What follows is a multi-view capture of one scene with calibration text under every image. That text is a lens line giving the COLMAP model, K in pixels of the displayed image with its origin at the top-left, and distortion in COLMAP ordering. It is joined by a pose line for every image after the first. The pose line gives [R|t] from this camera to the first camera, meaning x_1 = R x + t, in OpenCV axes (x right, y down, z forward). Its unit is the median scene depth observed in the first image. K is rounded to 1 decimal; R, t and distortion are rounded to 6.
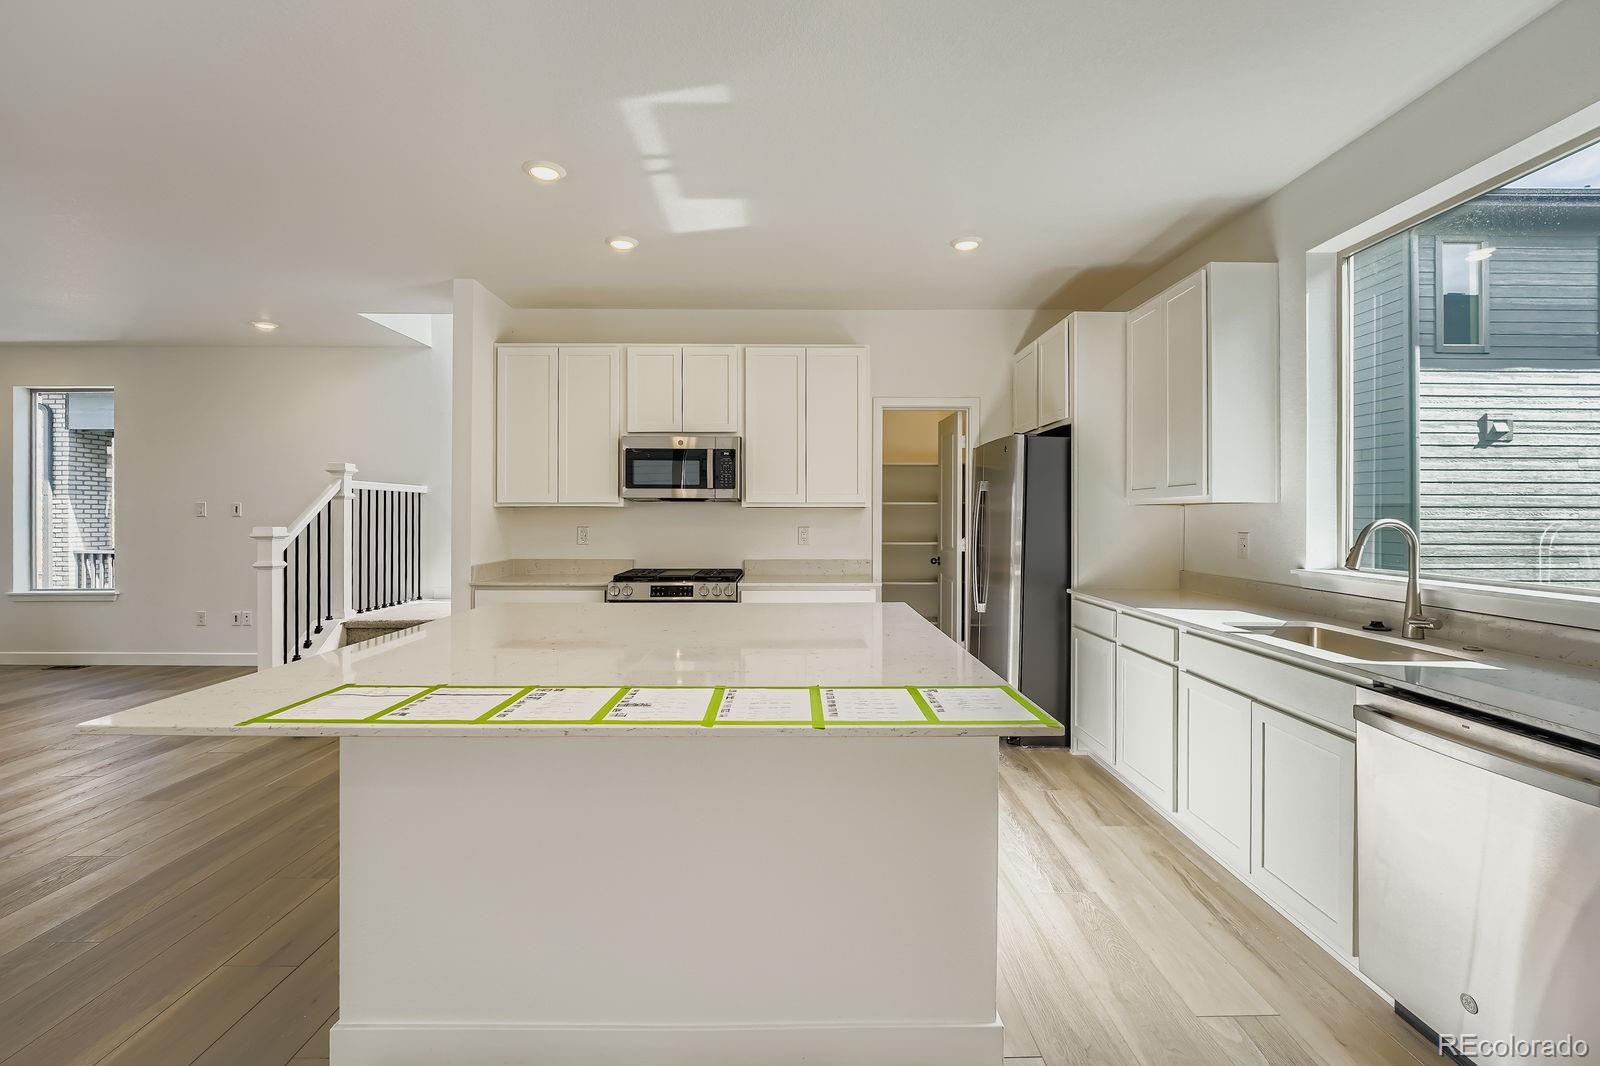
lens RADIAL K [[701.5, 0, 802.7], [0, 701.5, 525.8], [0, 0, 1]] dist [0.000620, -0.000018]
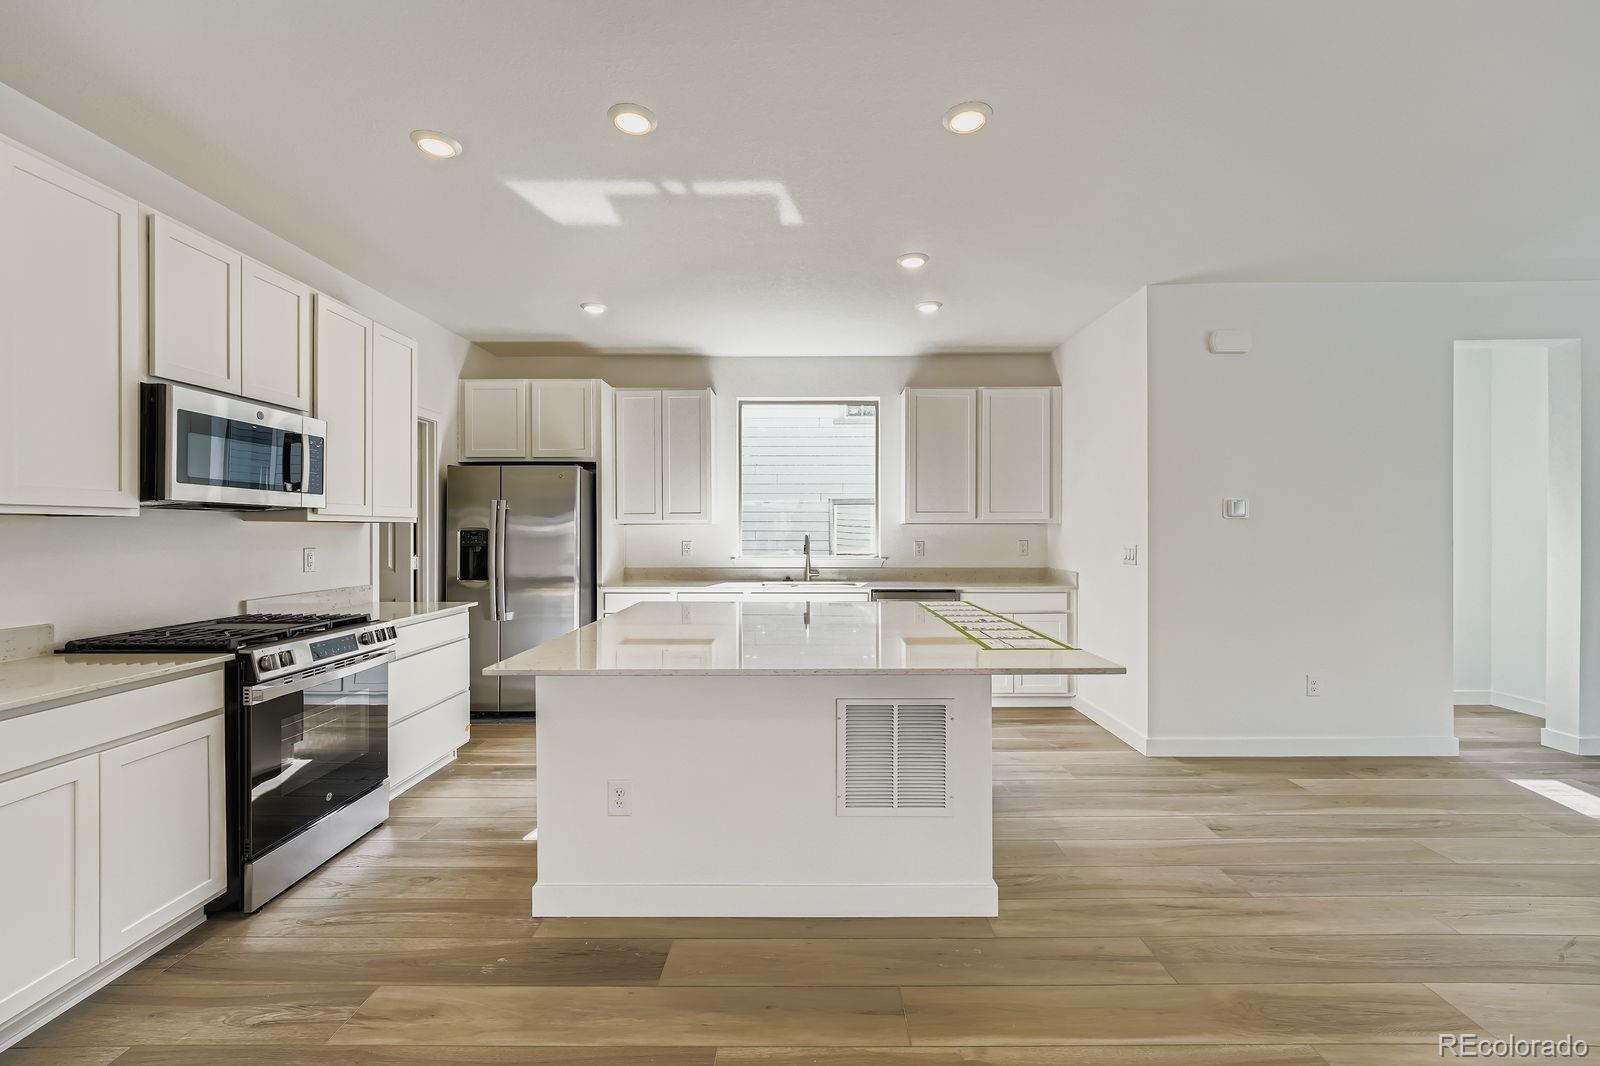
lens RADIAL K [[669.3, 0, 803.4], [0, 669.3, 529.6], [0, 0, 1]] dist [0.003937, 0.000353]
pose [[0.013604, 0.001892, 0.999906, -0.837875], [0.010589, 0.999942, -0.002036, -0.012097], [-0.999851, 0.010616, 0.013583, 0.577083]]
